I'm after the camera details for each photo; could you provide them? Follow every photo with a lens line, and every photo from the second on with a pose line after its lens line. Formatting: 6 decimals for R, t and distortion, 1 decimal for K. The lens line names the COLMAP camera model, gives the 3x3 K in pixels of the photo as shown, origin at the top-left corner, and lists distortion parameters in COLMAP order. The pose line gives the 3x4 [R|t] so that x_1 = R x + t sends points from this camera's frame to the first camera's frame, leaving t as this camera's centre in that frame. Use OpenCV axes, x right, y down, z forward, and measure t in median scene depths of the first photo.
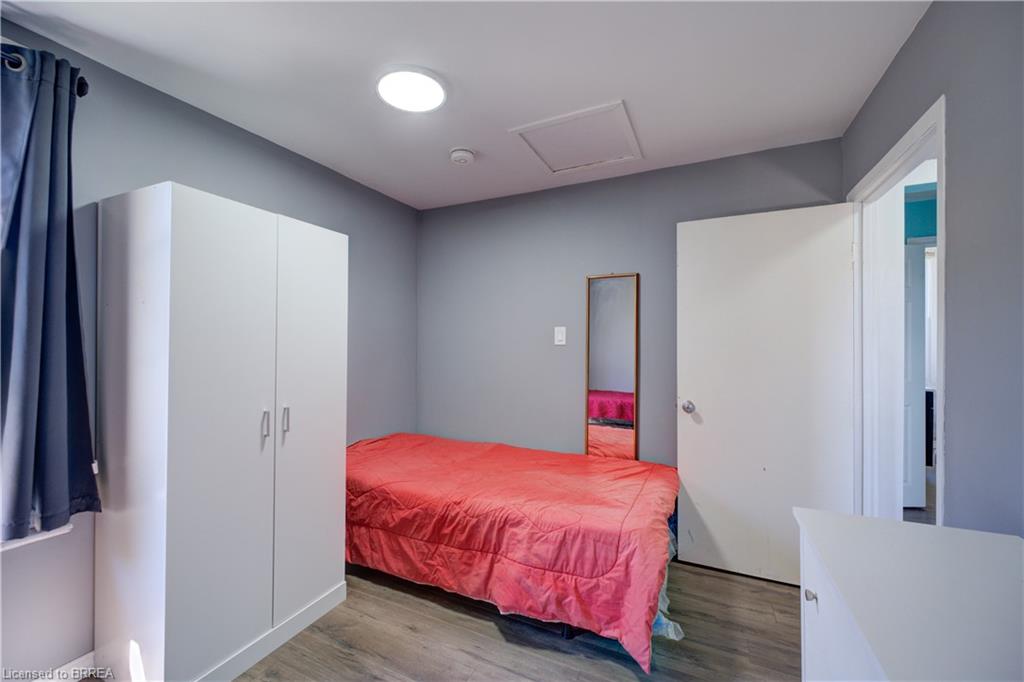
lens RADIAL K [[402.4, 0, 512.3], [0, 402.4, 339.8], [0, 0, 1]] dist [0.000002, 0.000101]
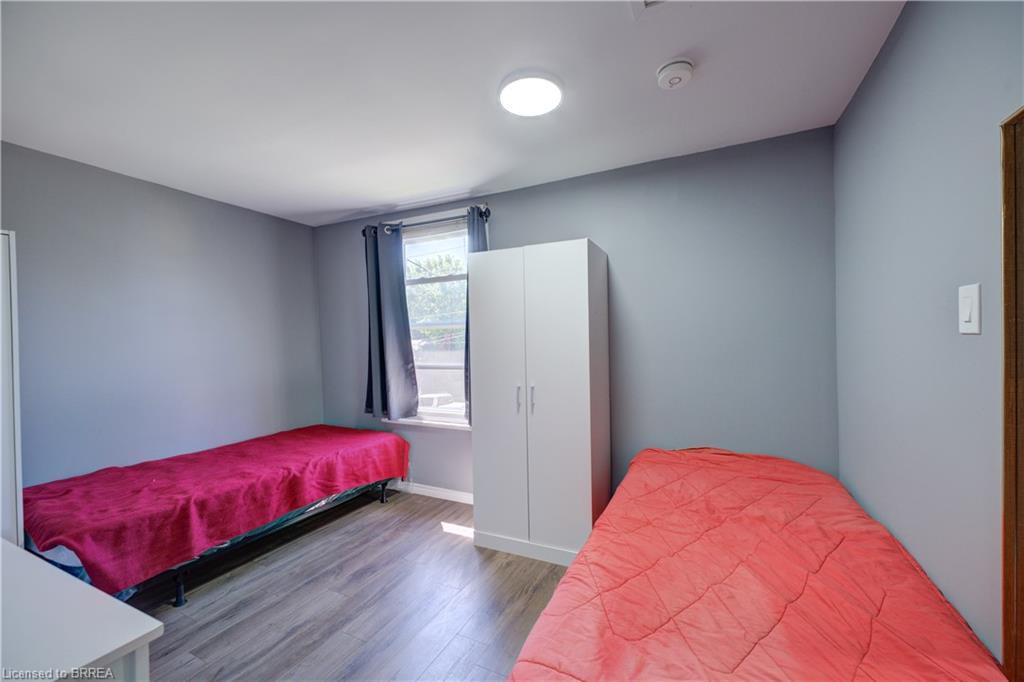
lens RADIAL K [[402.4, 0, 513.0], [0, 402.4, 343.0], [0, 0, 1]] dist [0.000002, 0.000101]
pose [[-0.000700, 0.005730, -0.999983, 0.668912], [0.029969, 0.999535, 0.005707, 0.009567], [0.999551, -0.029964, -0.000871, 0.796388]]
